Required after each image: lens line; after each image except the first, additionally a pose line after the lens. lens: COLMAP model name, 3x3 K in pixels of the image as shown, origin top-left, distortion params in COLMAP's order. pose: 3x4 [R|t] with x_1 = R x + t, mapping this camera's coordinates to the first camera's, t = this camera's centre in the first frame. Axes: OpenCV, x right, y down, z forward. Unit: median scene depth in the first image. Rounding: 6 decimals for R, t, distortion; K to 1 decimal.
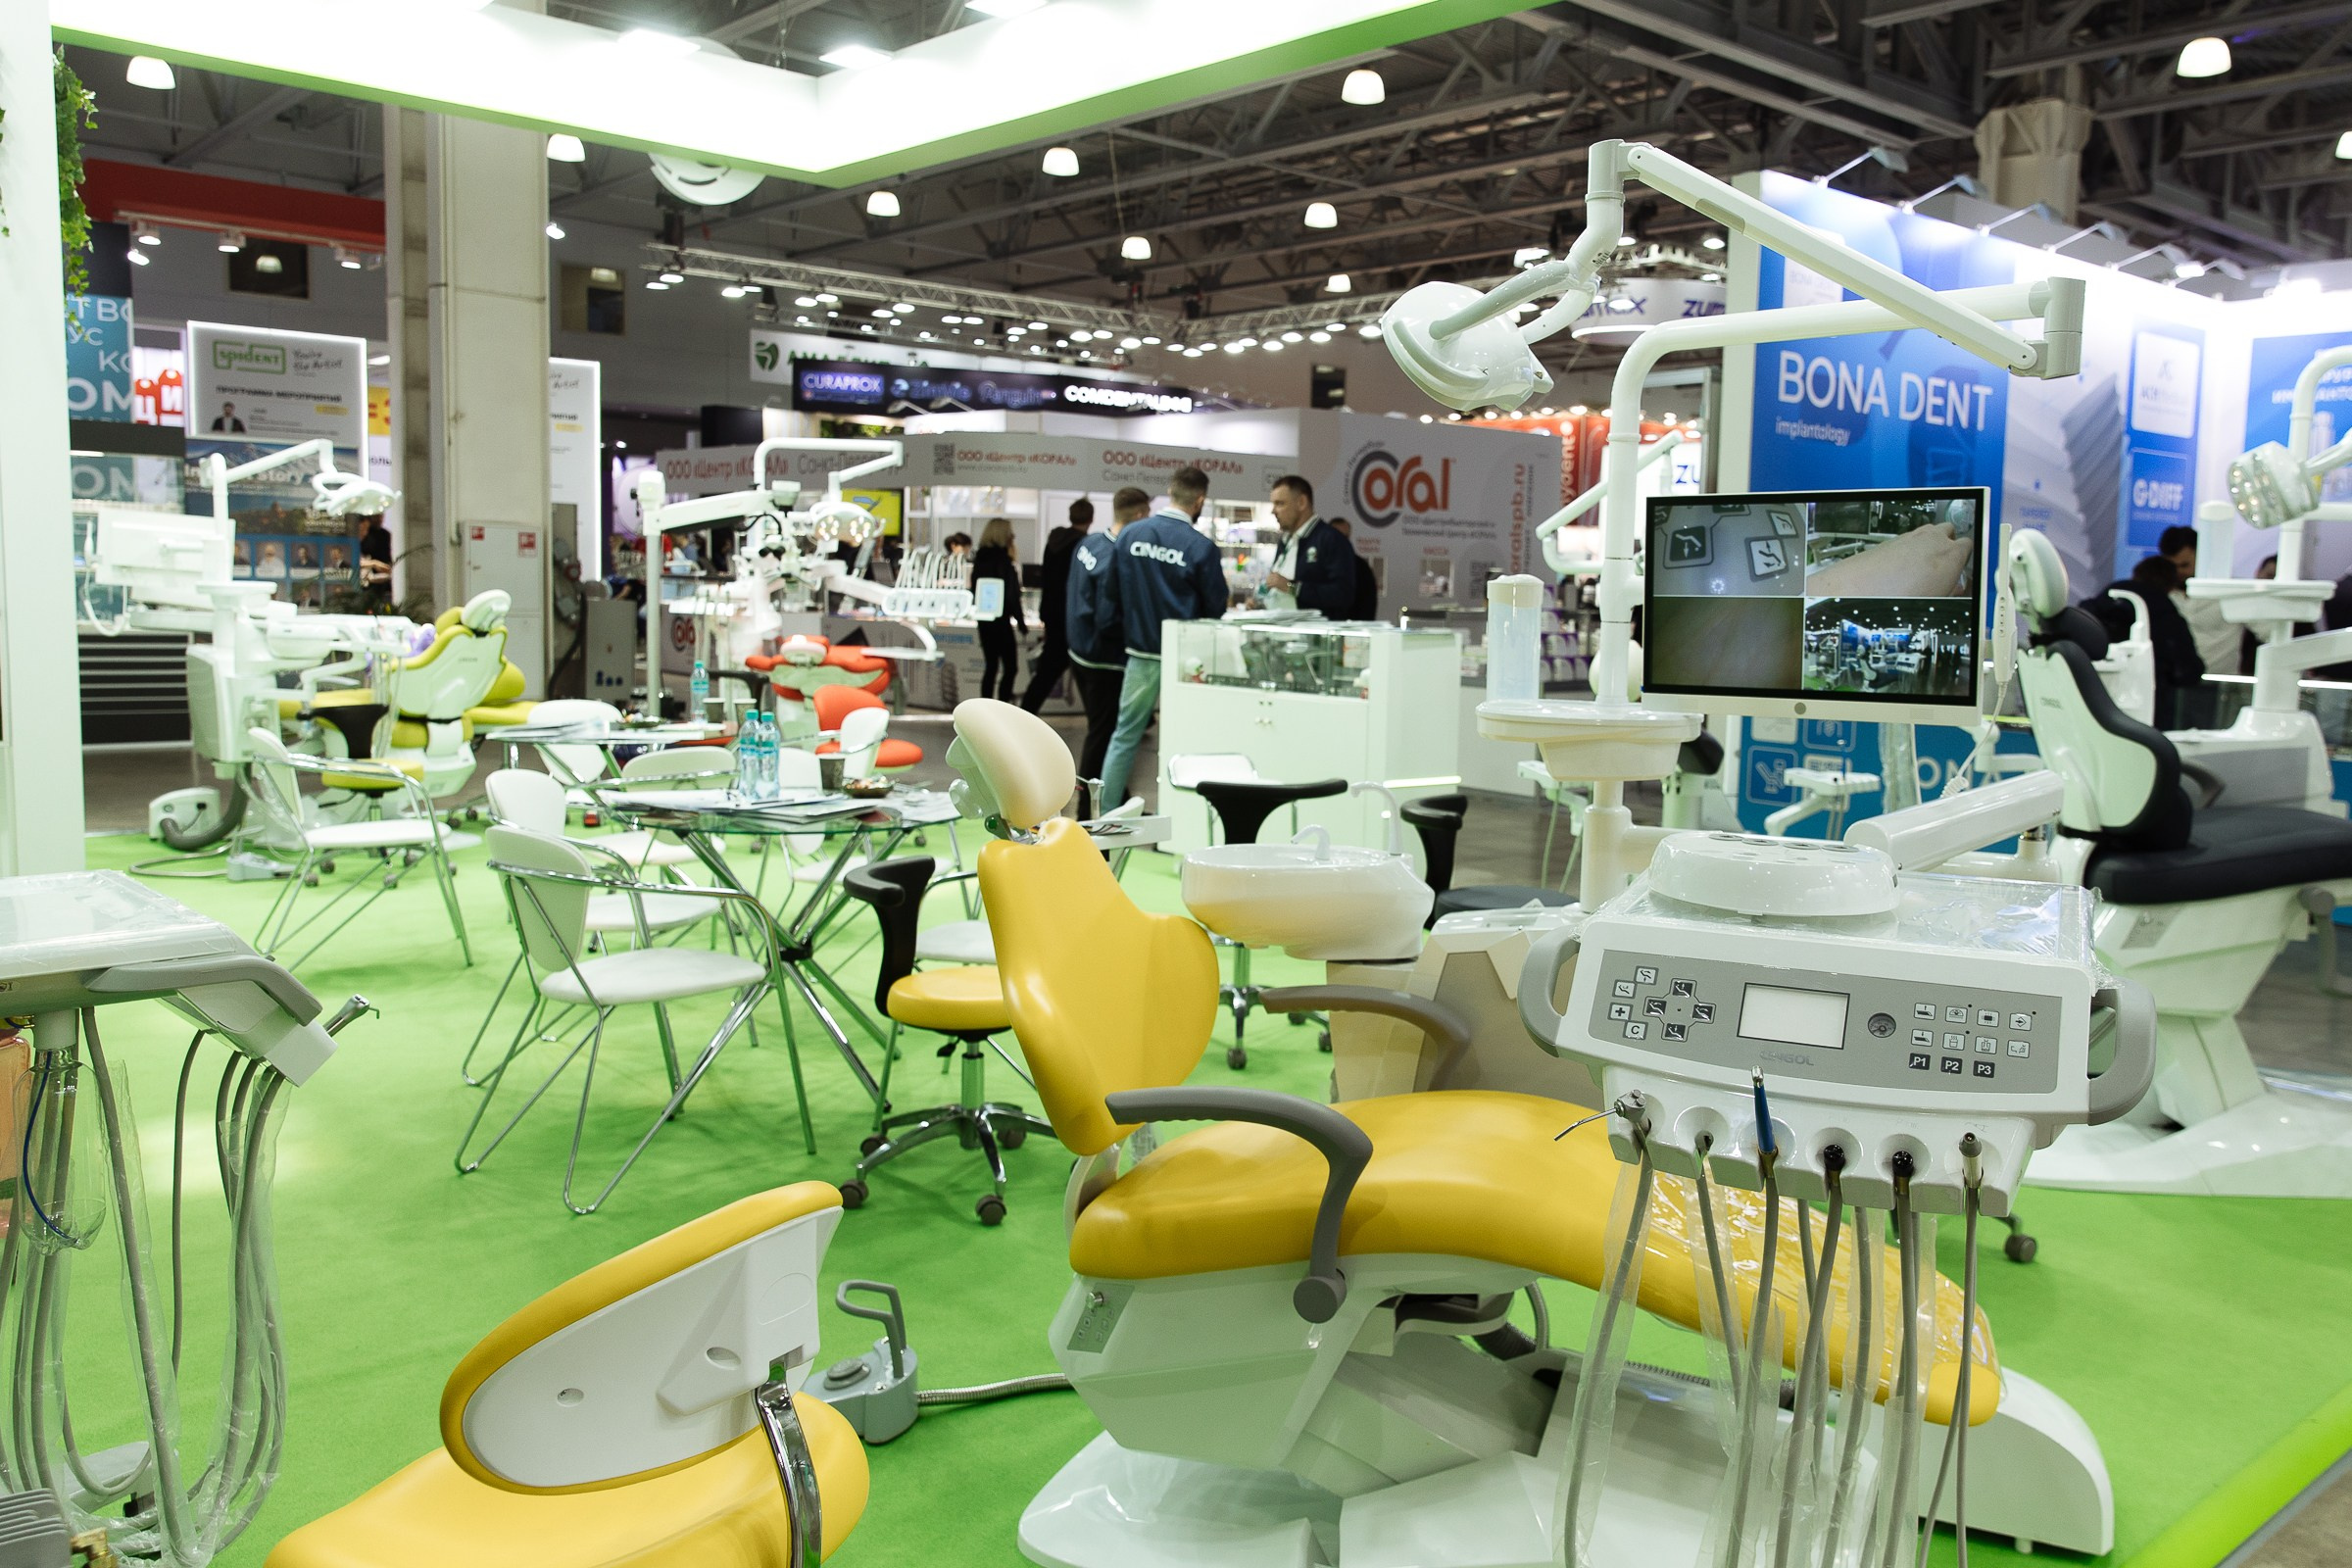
lens RADIAL K [[1818.2, 0, 1238.0], [0, 1818.2, 743.3], [0, 0, 1]] dist [0.006614, 0.000152]
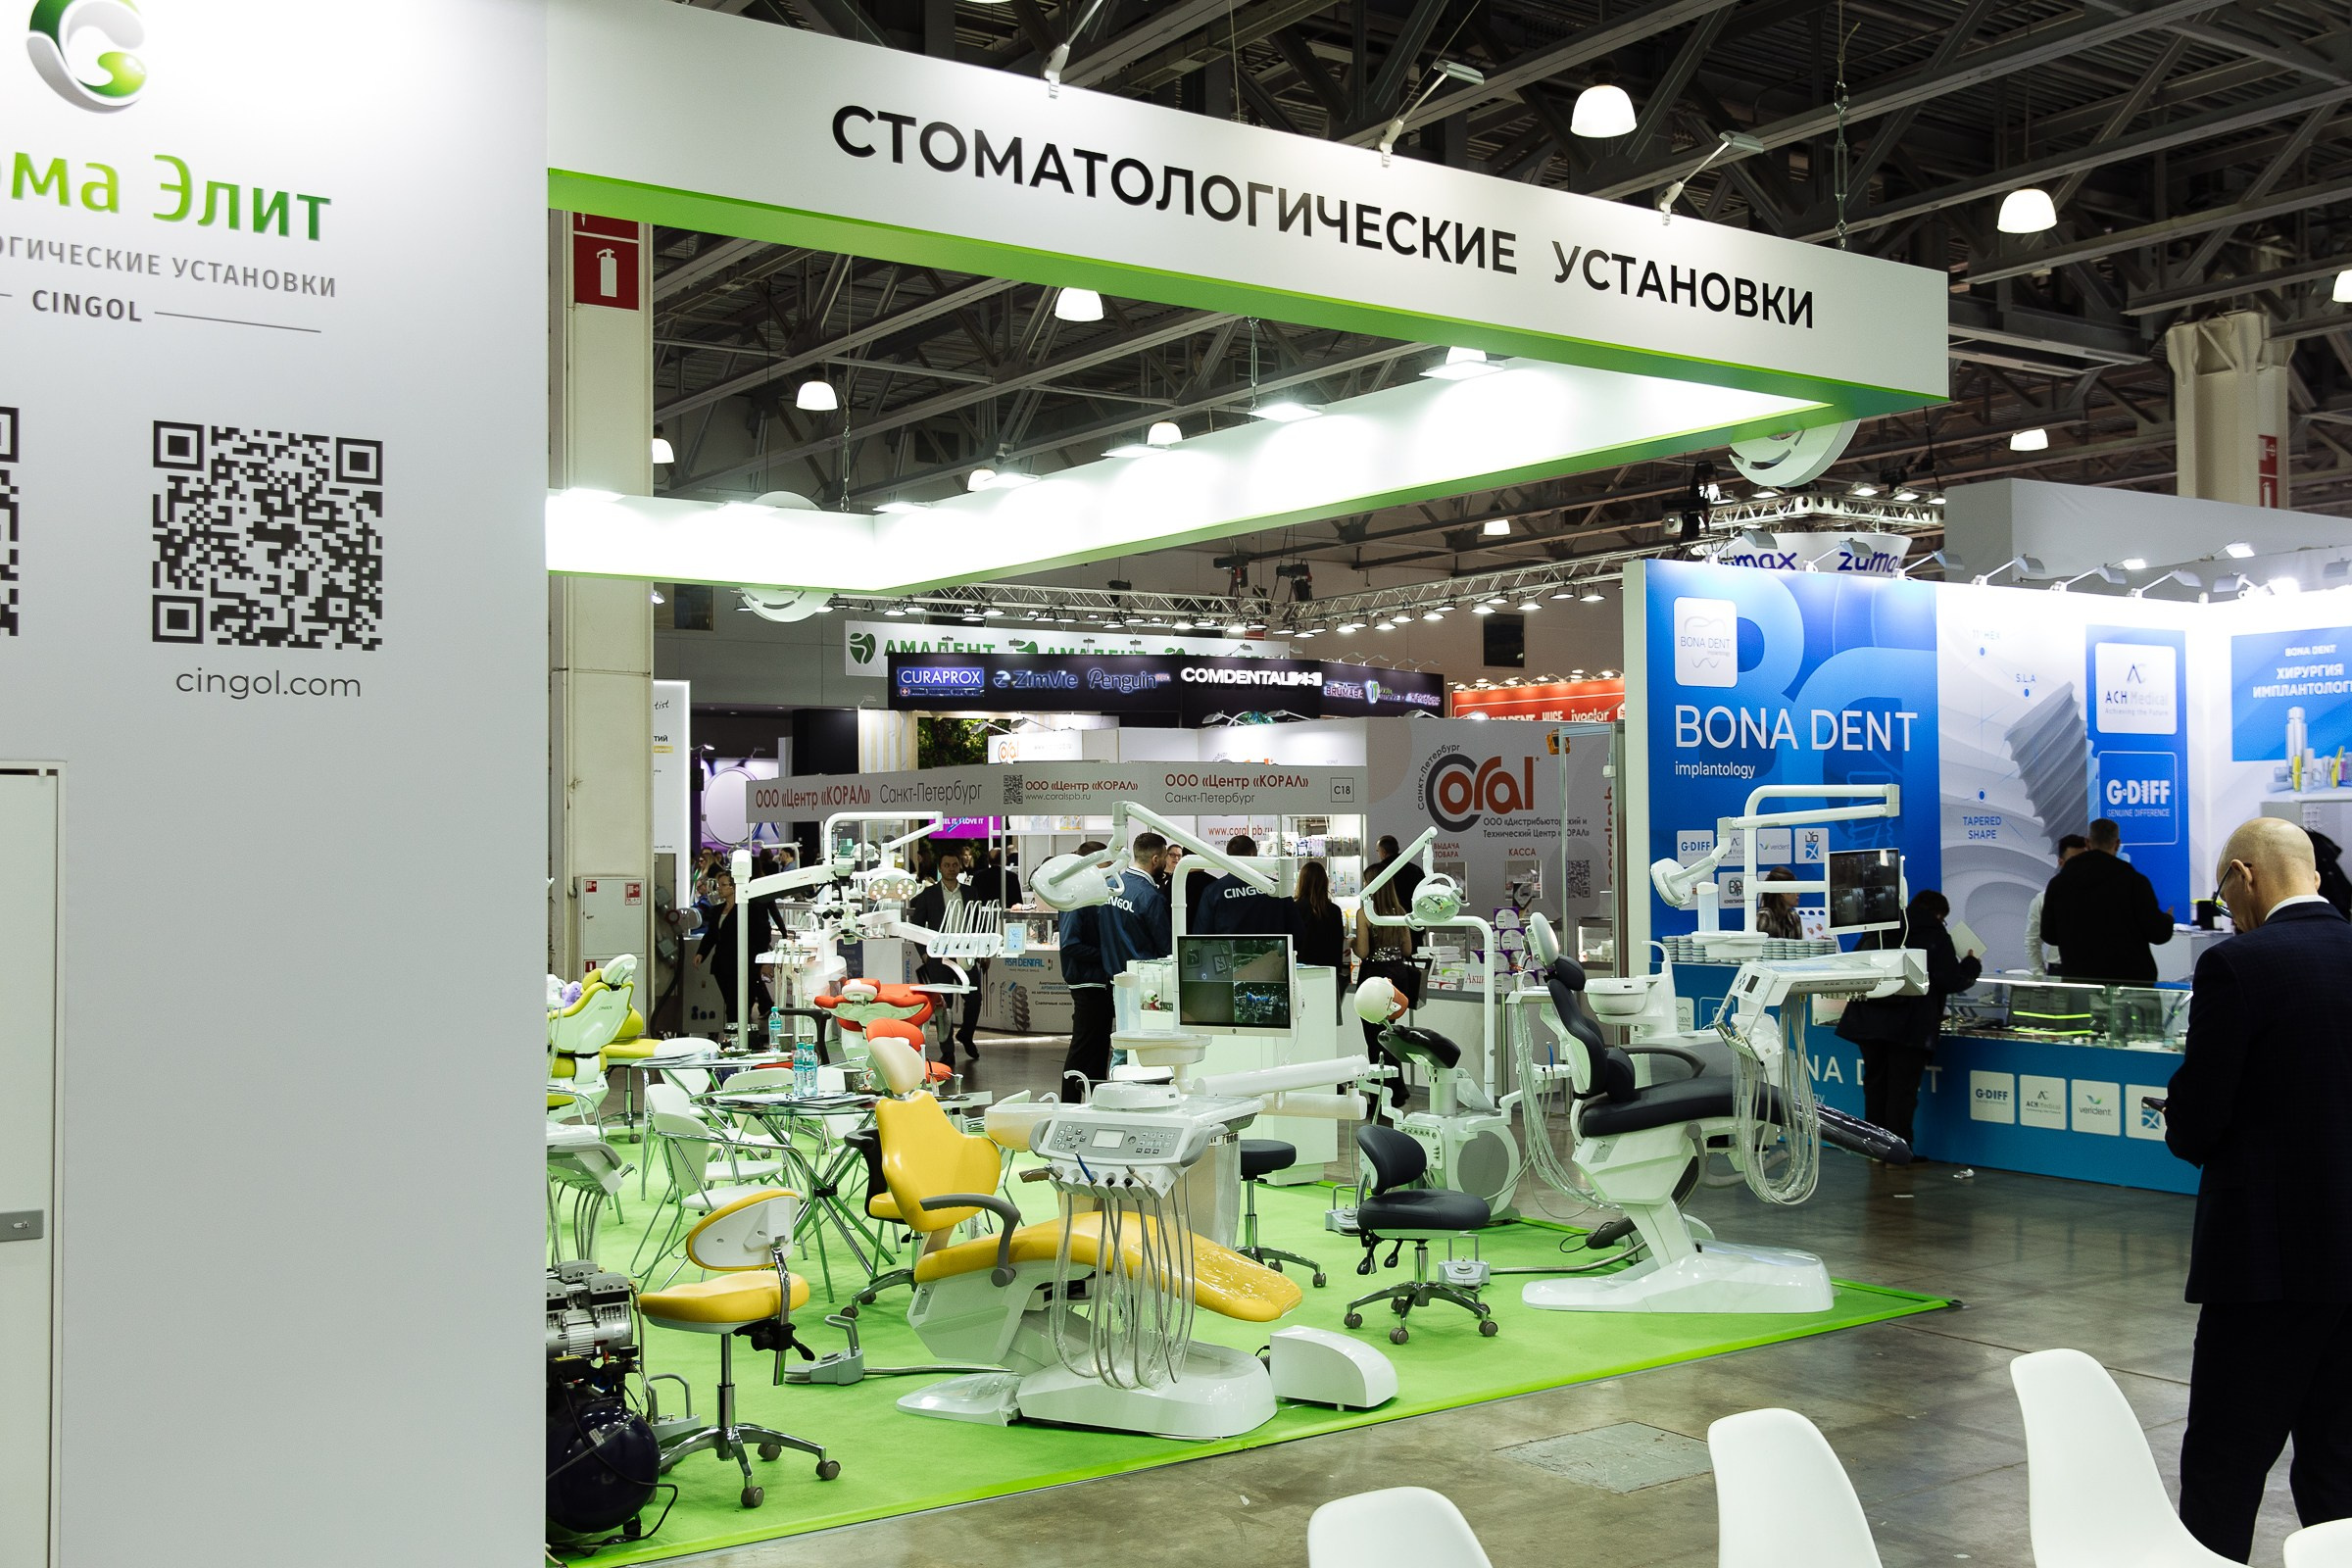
lens RADIAL K [[2297.8, 0, 1177.6], [0, 2297.8, 697.3], [0, 0, 1]] dist [0.003382, -0.009457]
pose [[0.991707, -0.046512, -0.119809, 0.141332], [0.027075, 0.986903, -0.159024, 0.005596], [0.125636, 0.154461, 0.979978, -0.440779]]
